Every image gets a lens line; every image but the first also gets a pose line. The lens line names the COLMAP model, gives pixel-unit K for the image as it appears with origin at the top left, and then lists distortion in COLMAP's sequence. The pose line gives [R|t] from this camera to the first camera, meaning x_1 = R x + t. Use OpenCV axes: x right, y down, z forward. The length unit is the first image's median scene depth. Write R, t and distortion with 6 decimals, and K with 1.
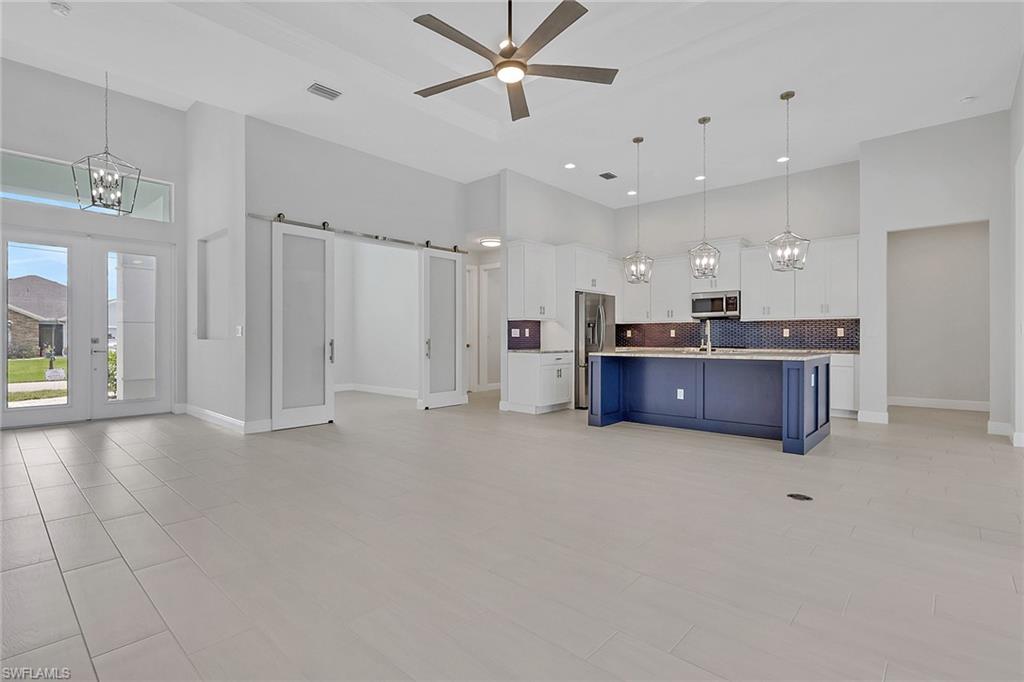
lens RADIAL K [[496.8, 0, 514.6], [0, 496.8, 342.6], [0, 0, 1]] dist [0.019513, -0.000536]
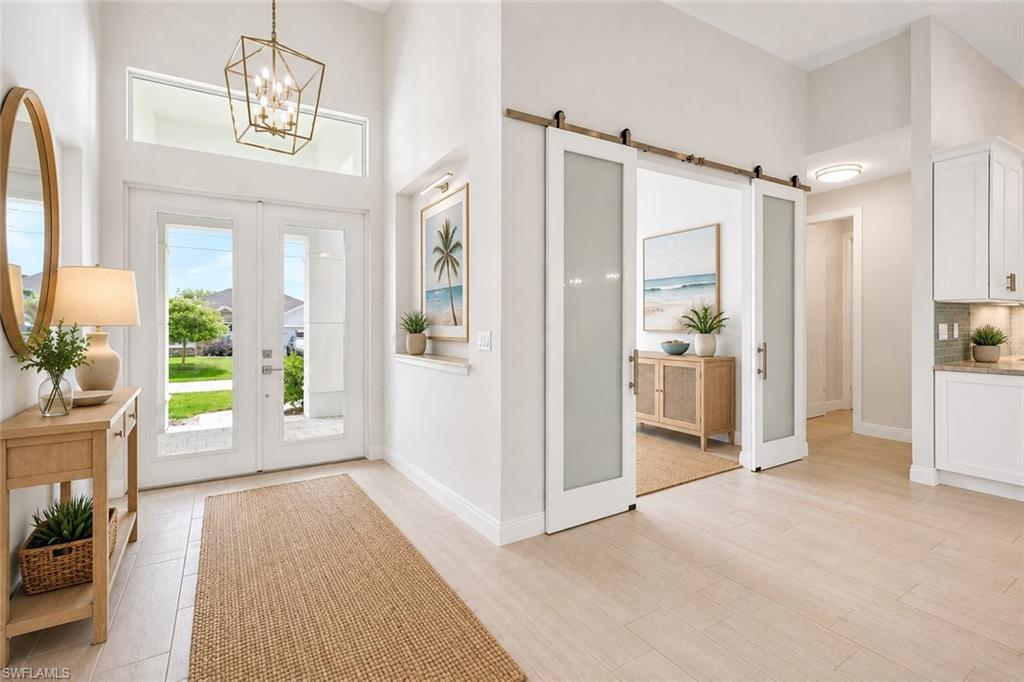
lens RADIAL K [[496.8, 0, 510.5], [0, 496.8, 333.2], [0, 0, 1]] dist [0.019513, -0.000536]
pose [[0.963868, -0.006064, -0.266313, -0.299255], [0.010895, 0.999802, 0.016667, -0.033174], [0.266159, -0.018966, 0.963742, 0.388739]]
